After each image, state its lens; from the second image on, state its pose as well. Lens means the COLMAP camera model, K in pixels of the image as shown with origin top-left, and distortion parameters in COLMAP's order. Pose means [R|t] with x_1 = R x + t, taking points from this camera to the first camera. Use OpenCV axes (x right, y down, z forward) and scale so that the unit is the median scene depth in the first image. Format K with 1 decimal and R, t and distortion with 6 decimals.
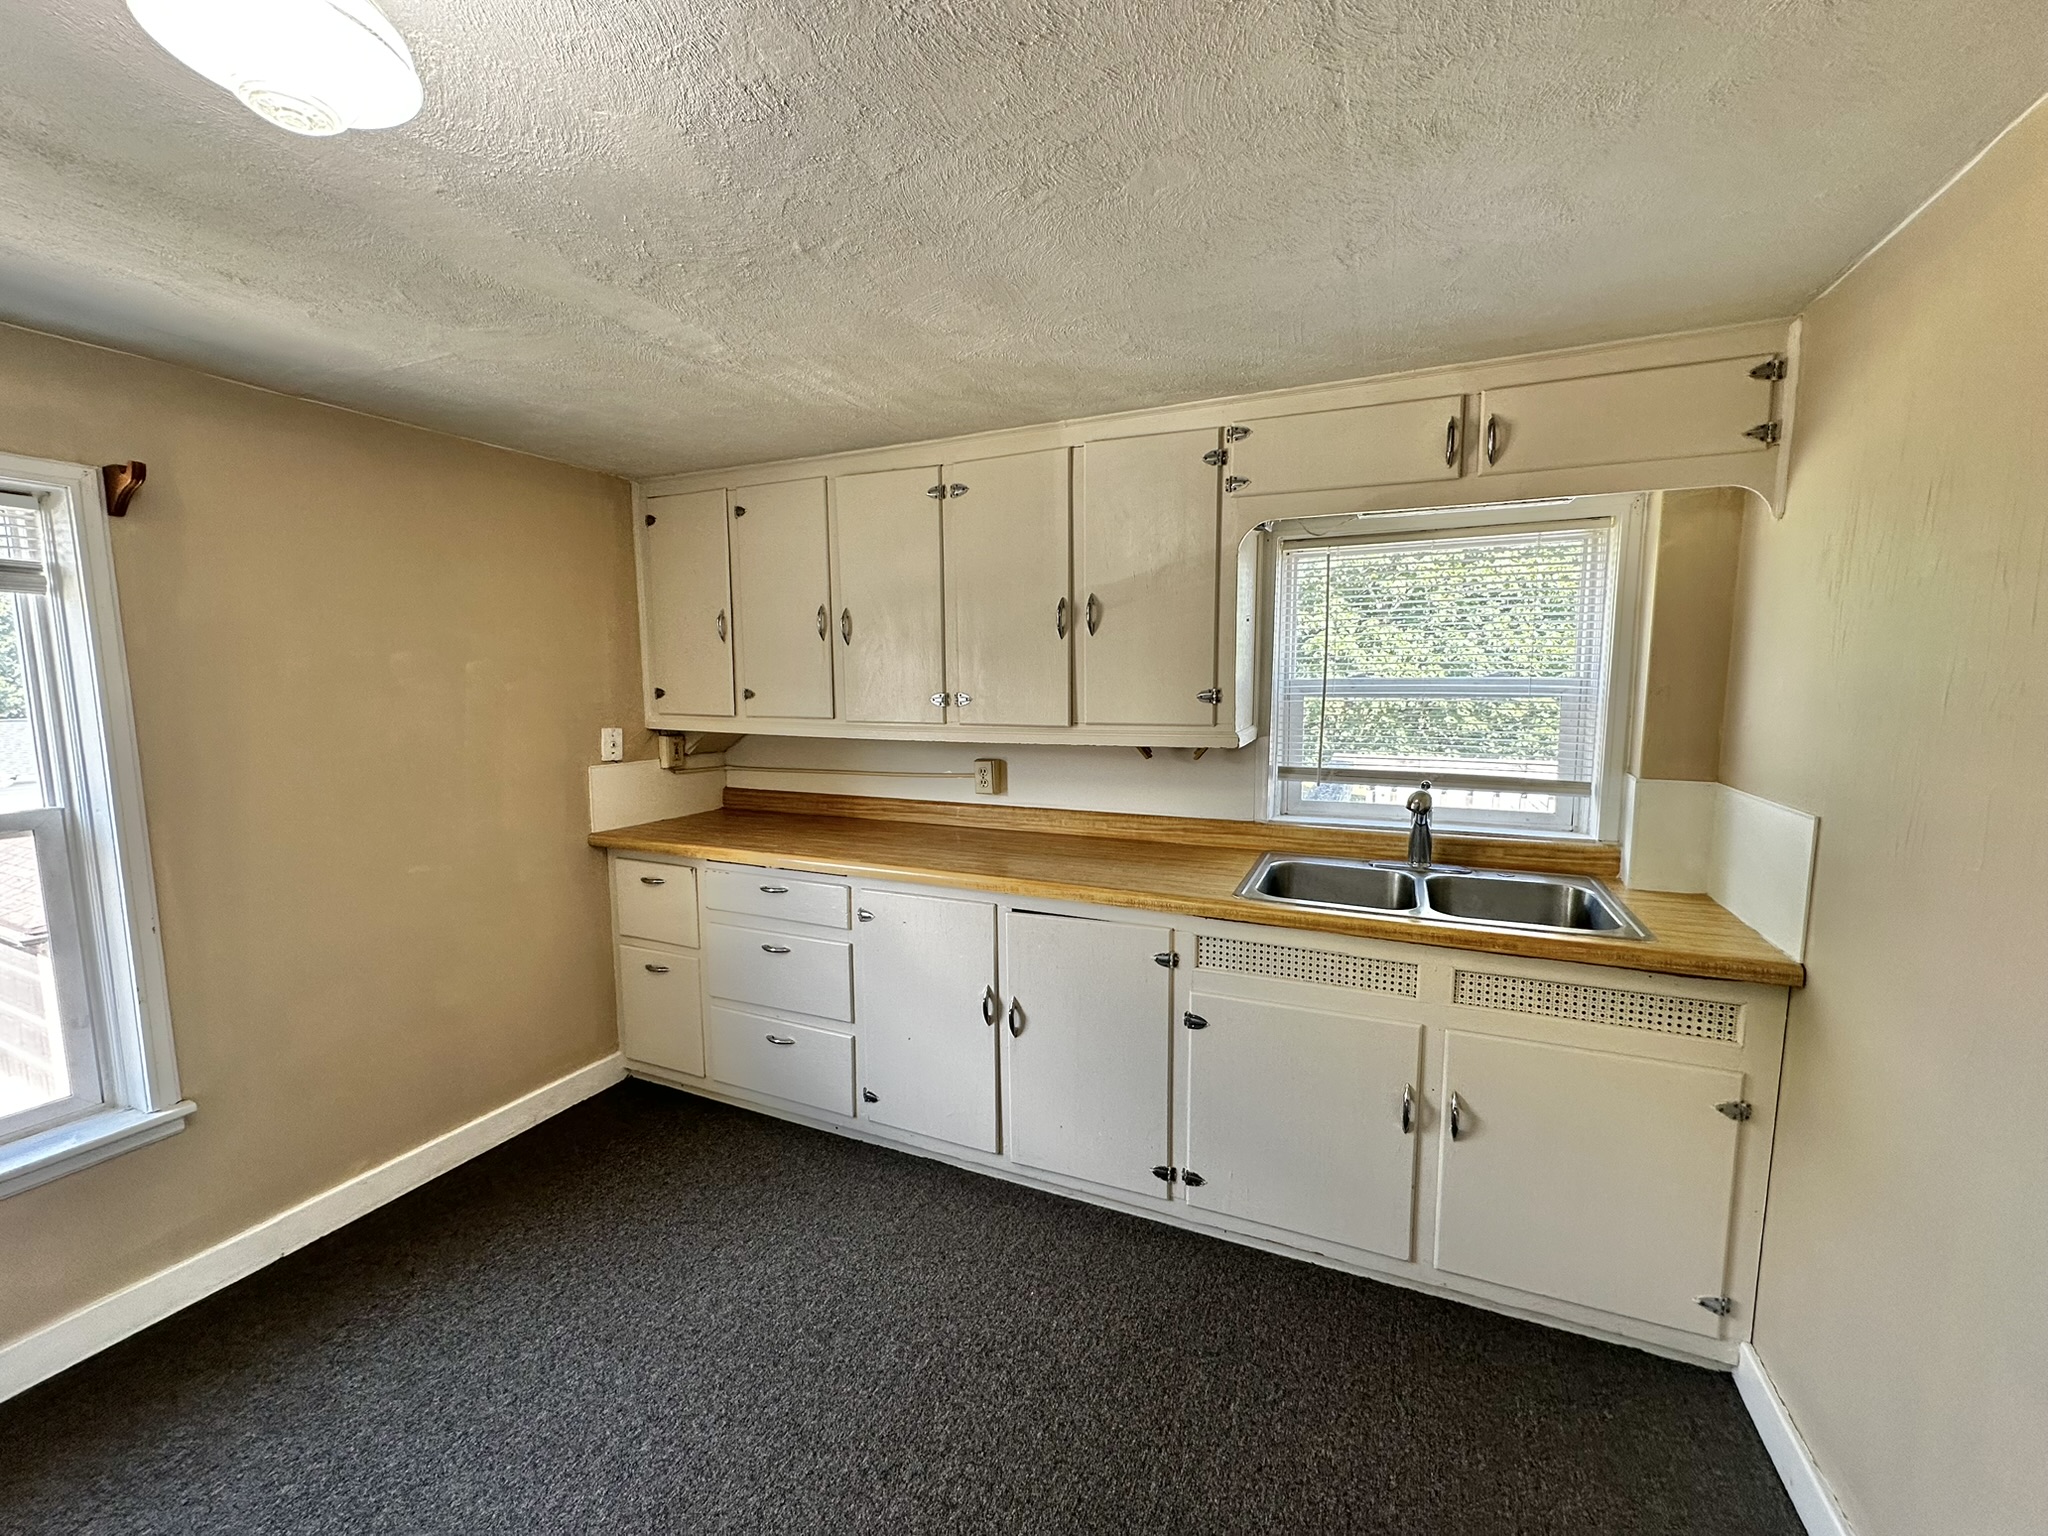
lens RADIAL K [[821.7, 0, 1027.6], [0, 821.7, 767.9], [0, 0, 1]] dist [0.000228, 0.000288]
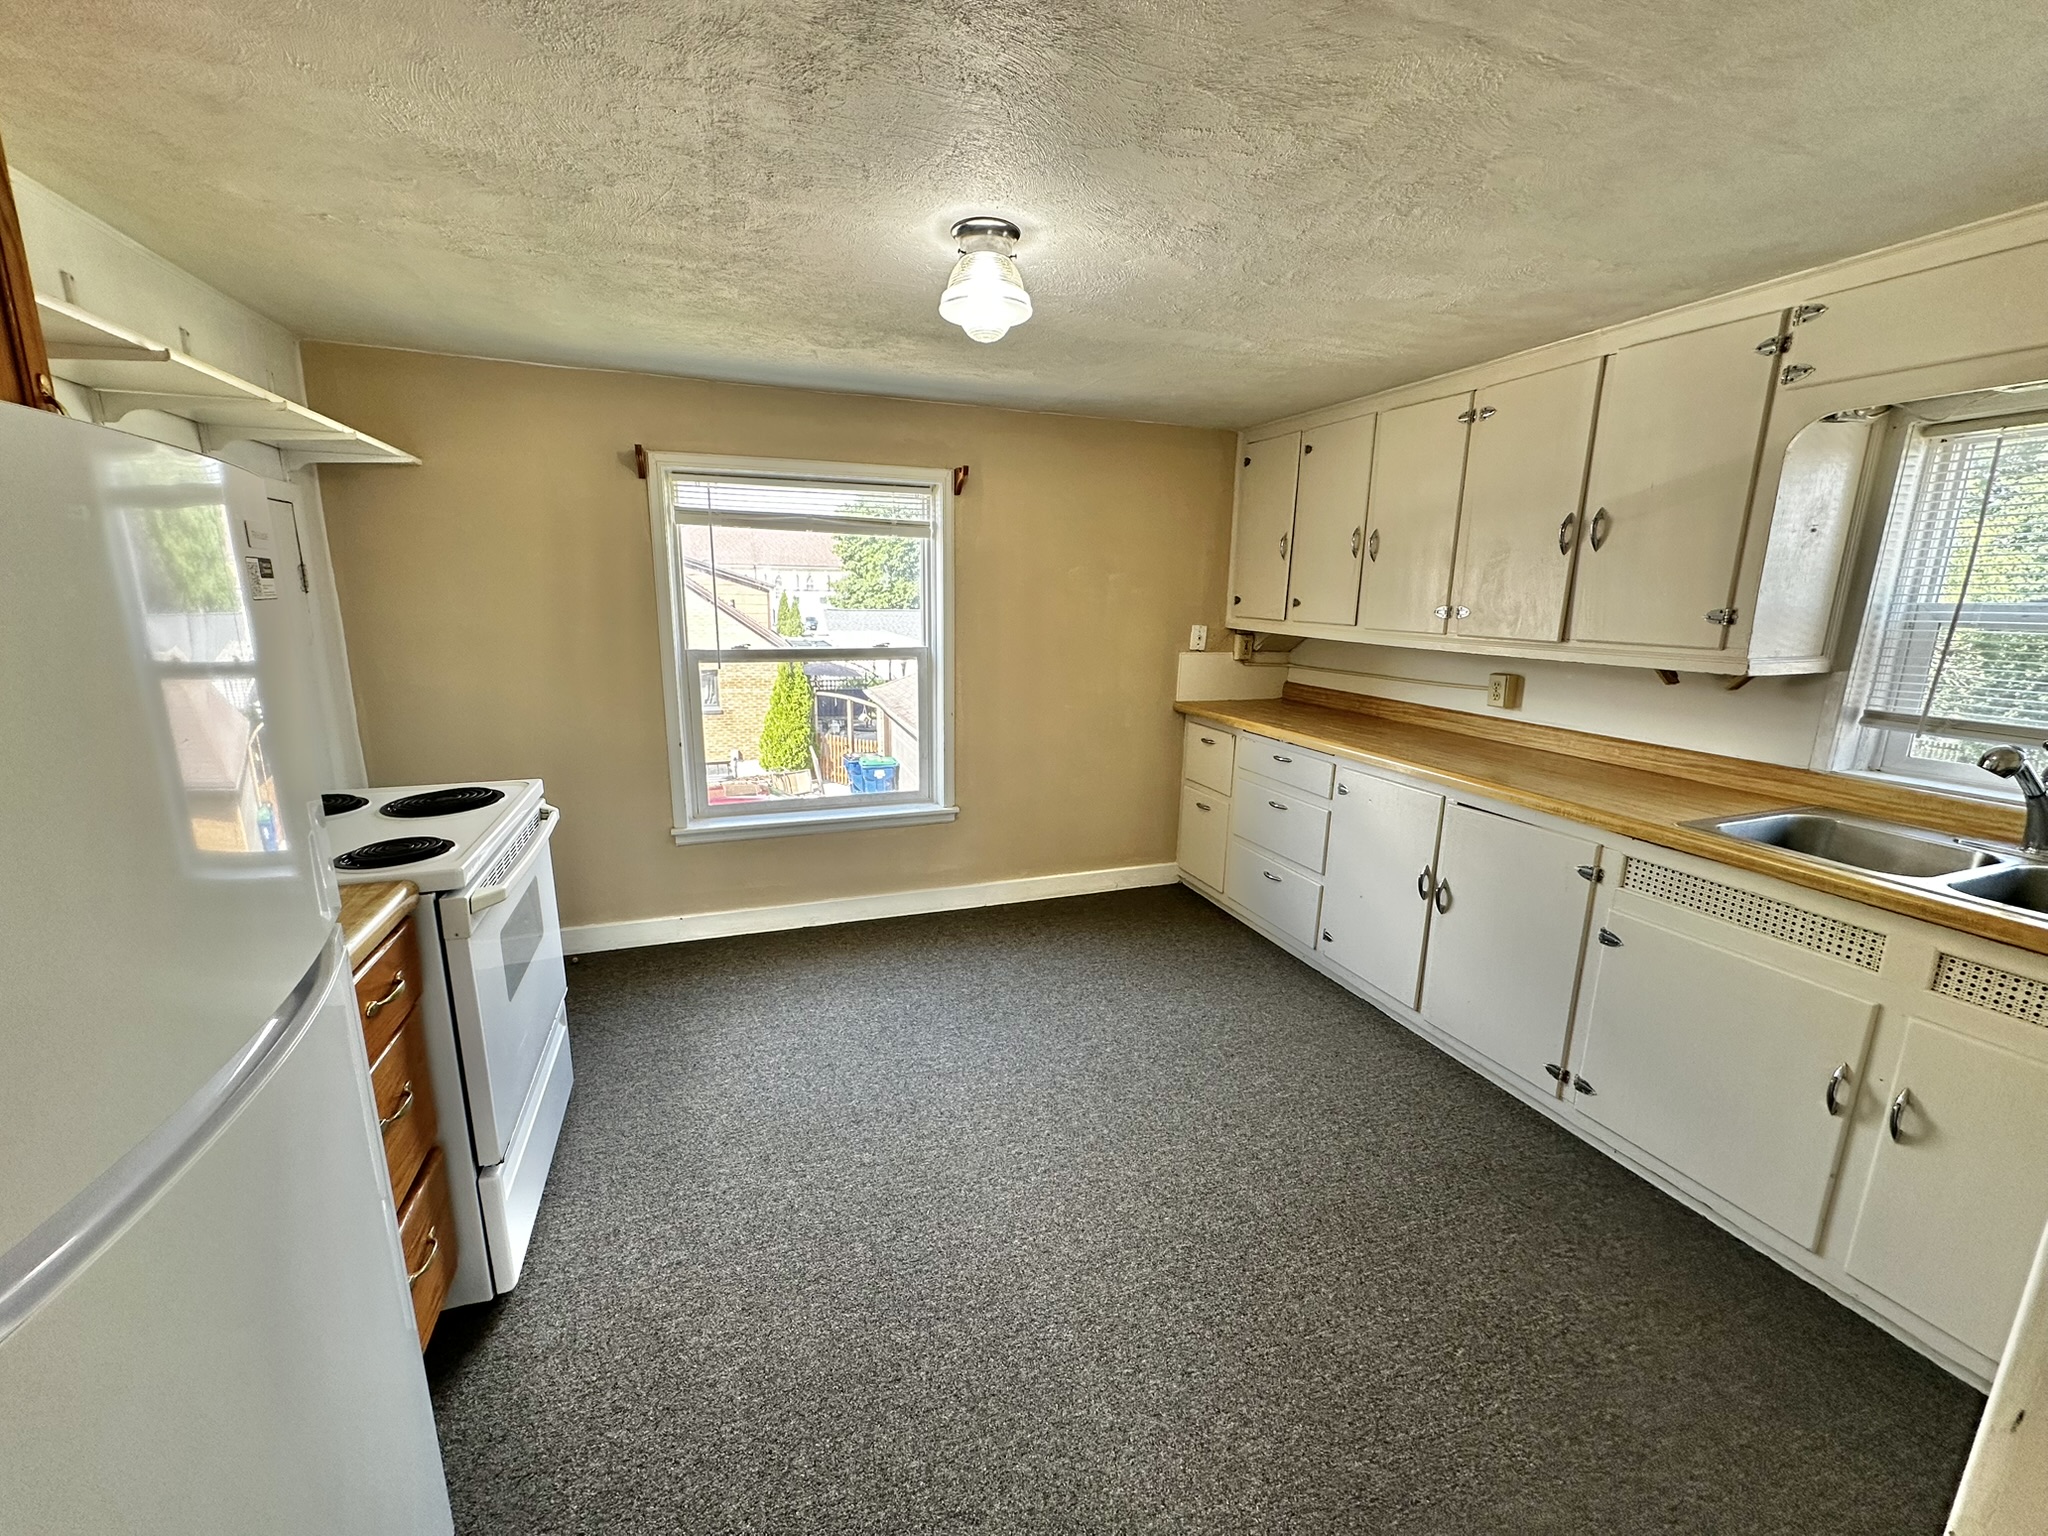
lens RADIAL K [[821.7, 0, 1027.6], [0, 821.7, 767.9], [0, 0, 1]] dist [0.000228, 0.000288]
pose [[0.706429, 0.168746, -0.687373, 0.317876], [-0.099901, 0.985213, 0.139194, 0.027489], [0.700698, -0.029661, 0.712841, -0.197777]]
